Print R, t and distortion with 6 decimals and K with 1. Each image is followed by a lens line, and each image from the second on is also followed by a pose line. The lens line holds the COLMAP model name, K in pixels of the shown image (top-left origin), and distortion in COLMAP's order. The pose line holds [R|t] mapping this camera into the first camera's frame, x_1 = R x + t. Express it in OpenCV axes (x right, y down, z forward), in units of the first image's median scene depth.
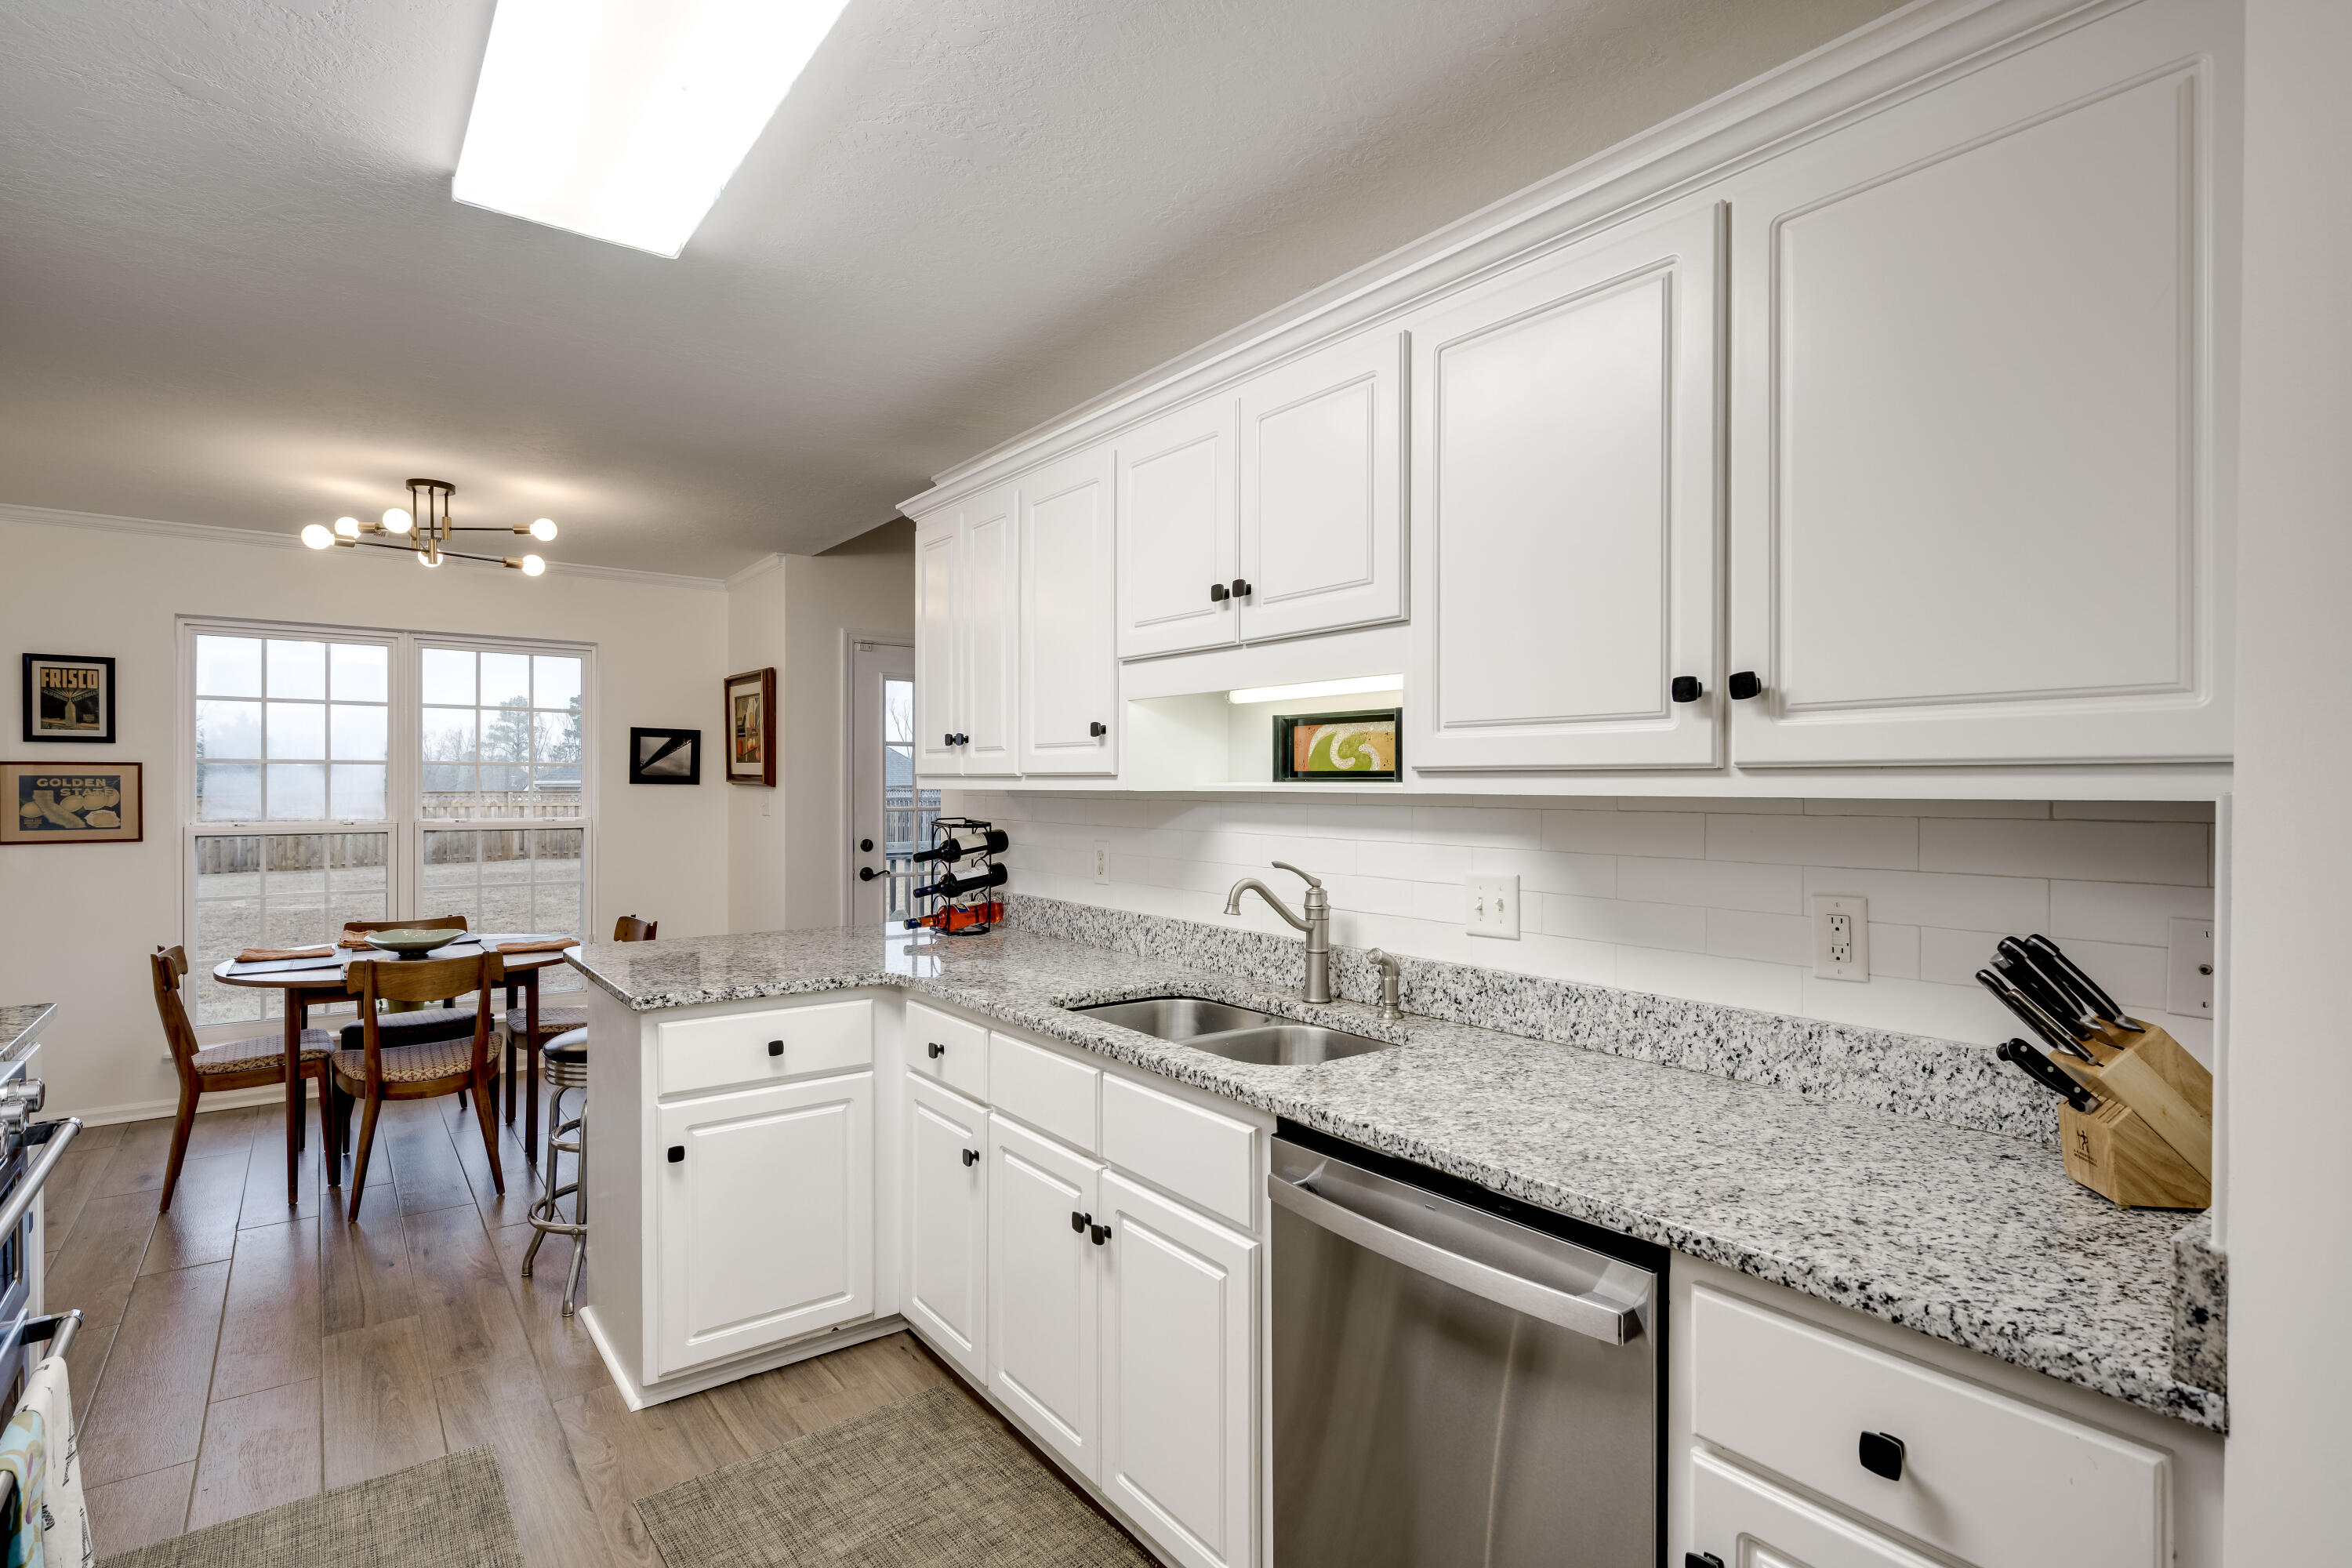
lens RADIAL K [[1202.3, 0, 1177.7], [0, 1202.3, 778.9], [0, 0, 1]] dist [-0.002398, -0.000223]
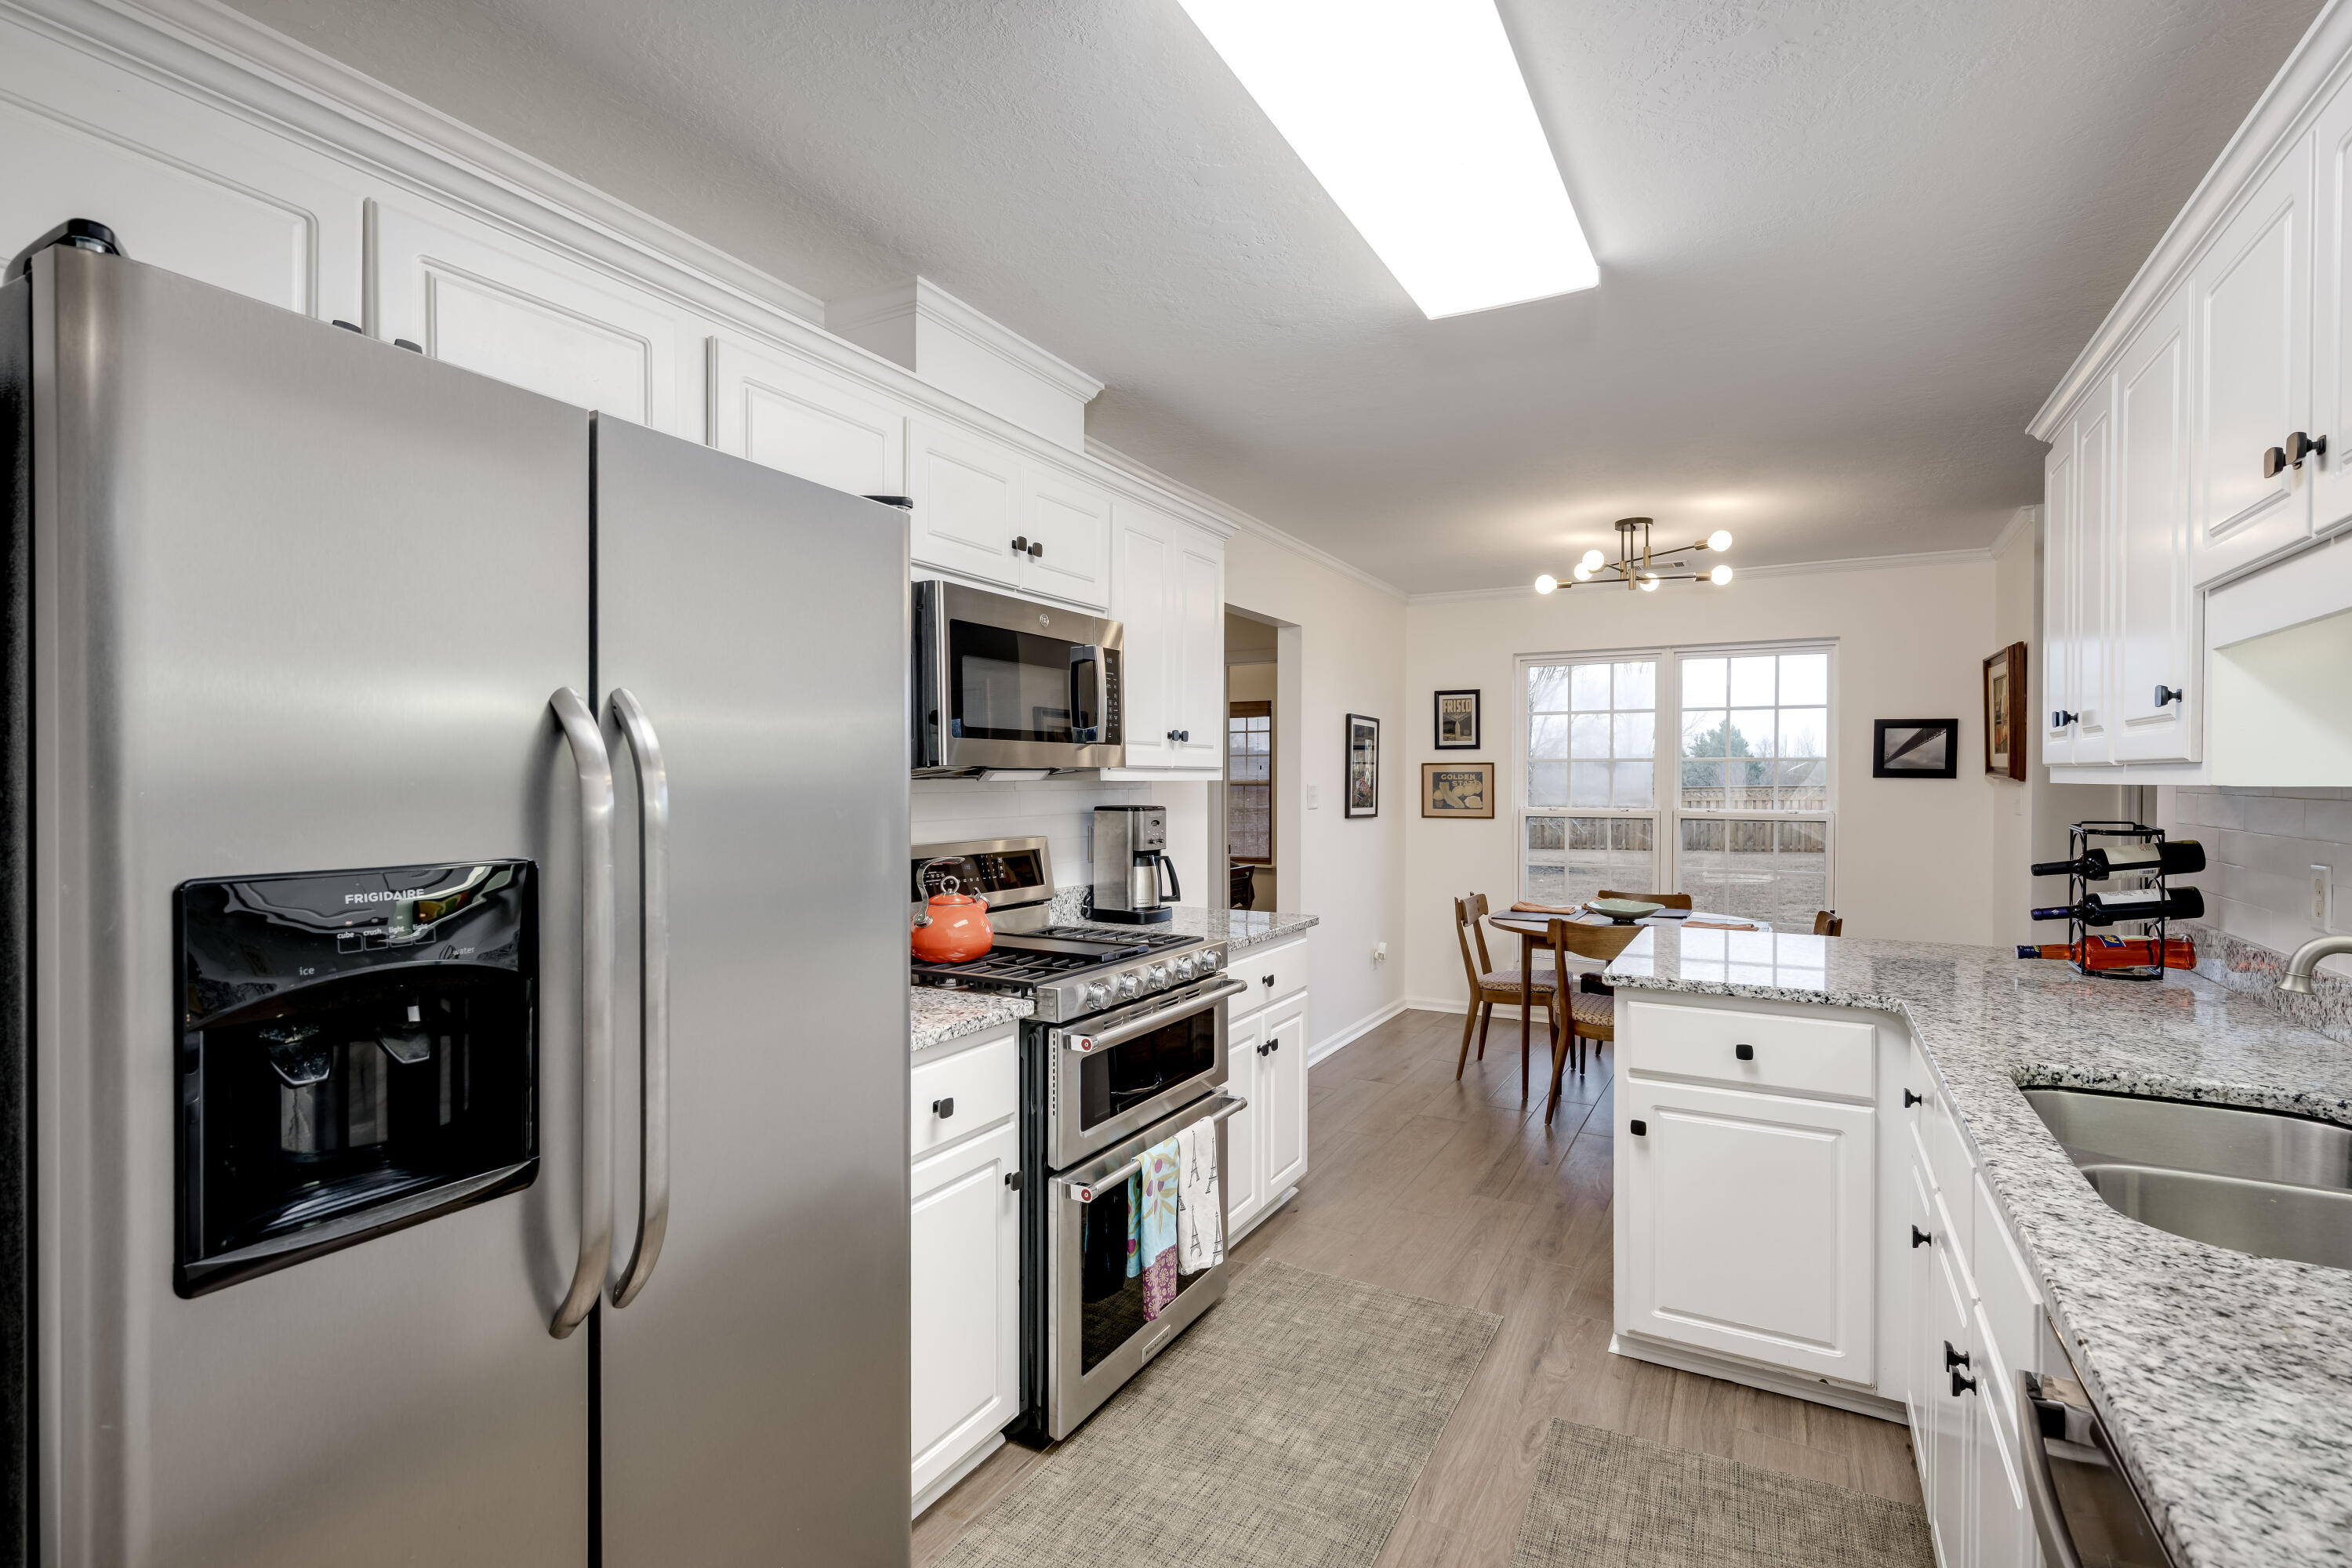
lens RADIAL K [[1138.1, 0, 1173.8], [0, 1138.1, 786.0], [0, 0, 1]] dist [0.000831, 0.001519]
pose [[0.358201, 0.005761, -0.933627, 0.273518], [0.003552, 0.999965, 0.007533, 0.002429], [0.933638, -0.006014, 0.358168, 0.195639]]
